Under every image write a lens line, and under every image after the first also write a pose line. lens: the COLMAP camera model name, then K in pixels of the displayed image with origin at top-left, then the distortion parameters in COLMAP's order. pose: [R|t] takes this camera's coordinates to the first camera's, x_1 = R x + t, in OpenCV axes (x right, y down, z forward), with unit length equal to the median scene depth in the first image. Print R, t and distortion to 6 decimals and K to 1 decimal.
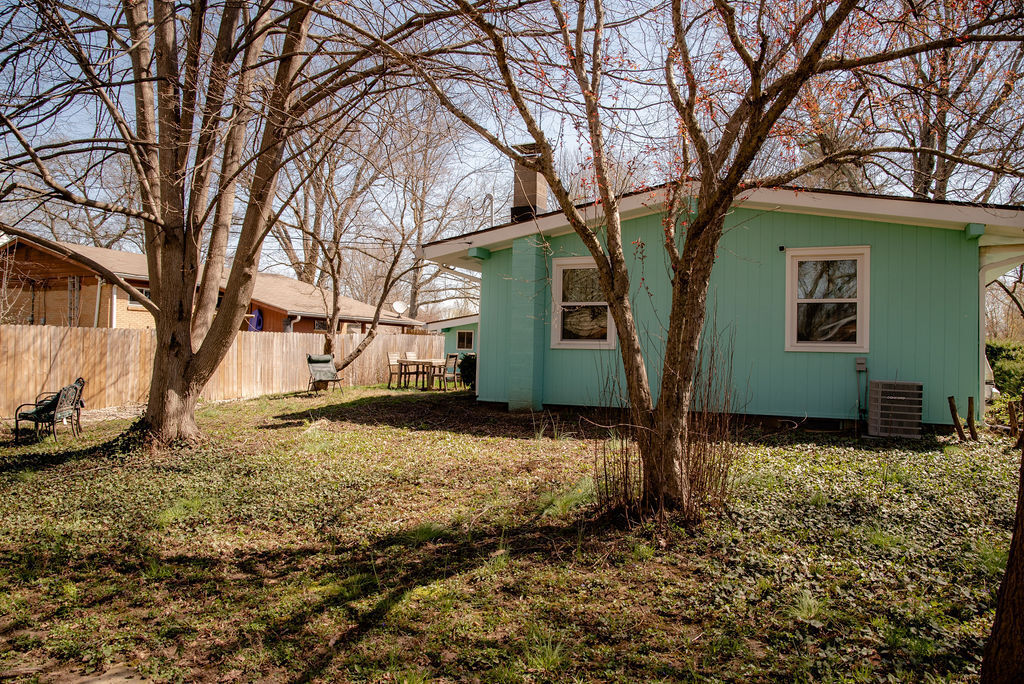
lens RADIAL K [[713.8, 0, 512.0], [0, 713.8, 342.0], [0, 0, 1]] dist [-0.111338, 0.094206]
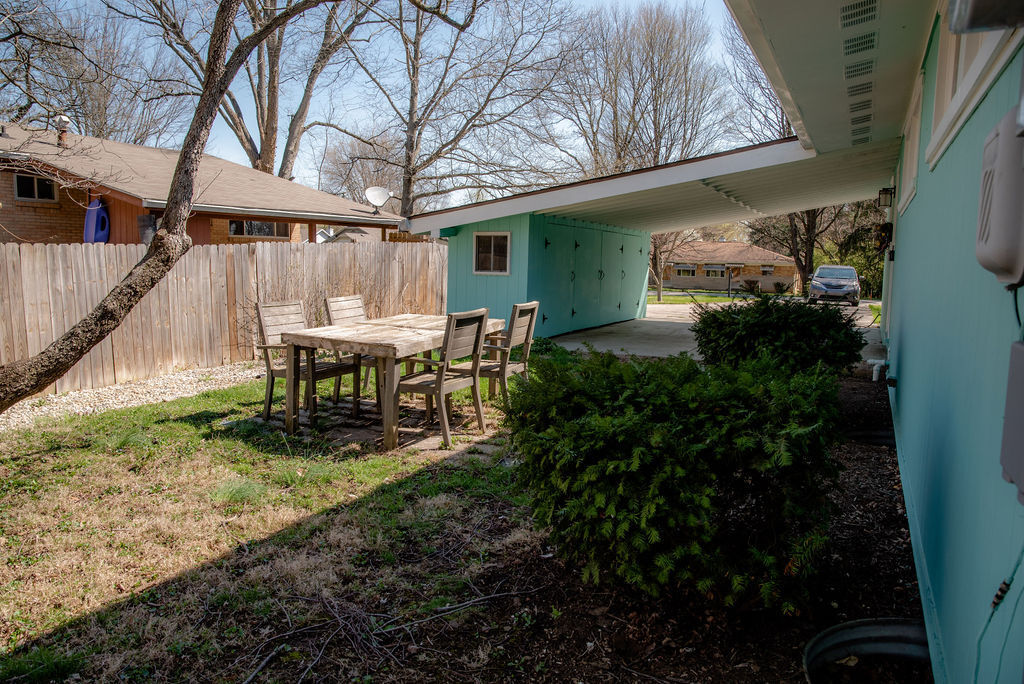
lens RADIAL K [[713.8, 0, 512.0], [0, 713.8, 342.0], [0, 0, 1]] dist [-0.111338, 0.094206]
pose [[0.999841, -0.007268, -0.016301, -0.032096], [0.009389, 0.990926, 0.134082, -0.005372], [0.015179, -0.134214, 0.990836, 0.375917]]
